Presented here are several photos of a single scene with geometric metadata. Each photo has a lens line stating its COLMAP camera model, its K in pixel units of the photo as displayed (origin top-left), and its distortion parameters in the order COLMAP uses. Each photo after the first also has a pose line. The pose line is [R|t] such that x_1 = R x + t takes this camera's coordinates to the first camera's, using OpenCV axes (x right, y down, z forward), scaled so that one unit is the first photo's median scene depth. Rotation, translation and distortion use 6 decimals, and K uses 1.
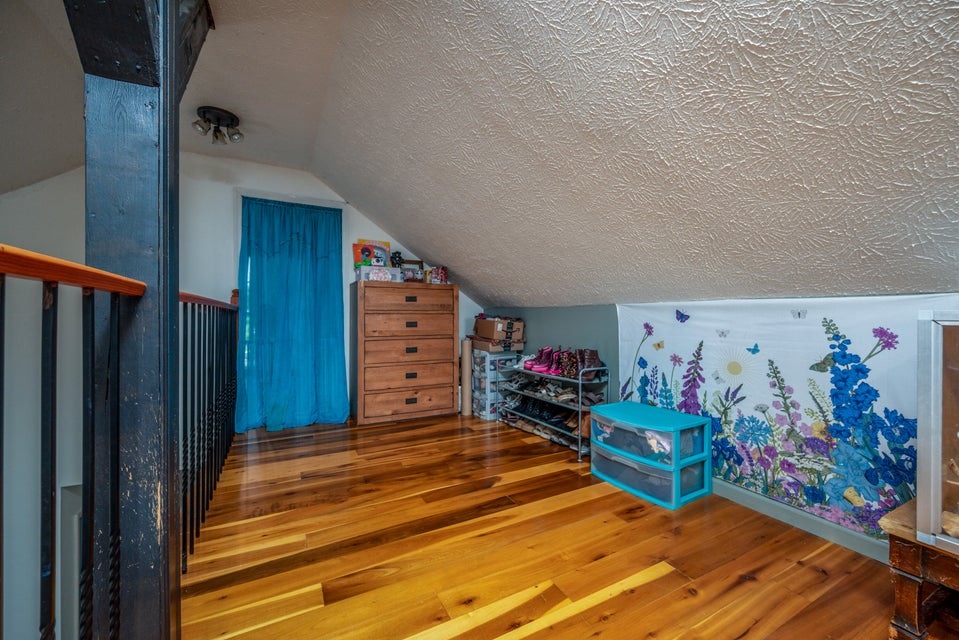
lens RADIAL K [[378.0, 0, 480.8], [0, 378.0, 320.6], [0, 0, 1]] dist [-0.000267, -0.000321]
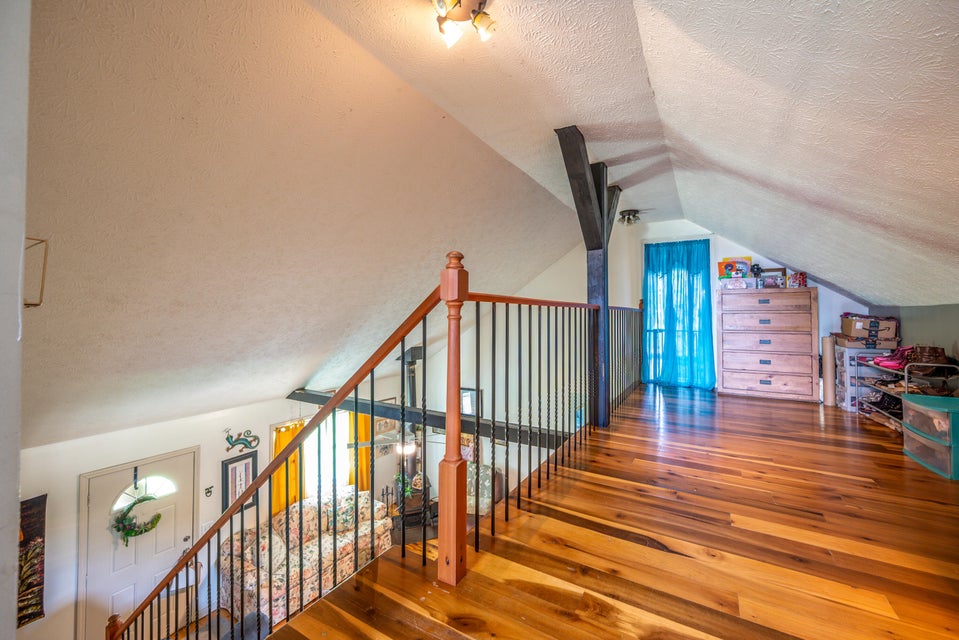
lens RADIAL K [[383.1, 0, 482.0], [0, 383.1, 303.0], [0, 0, 1]] dist [-0.001625, -0.000258]
pose [[0.516859, -0.024391, -0.855723, 0.419100], [-0.012431, 0.999275, -0.035991, 0.005887], [0.855980, 0.029240, 0.516181, -0.467553]]
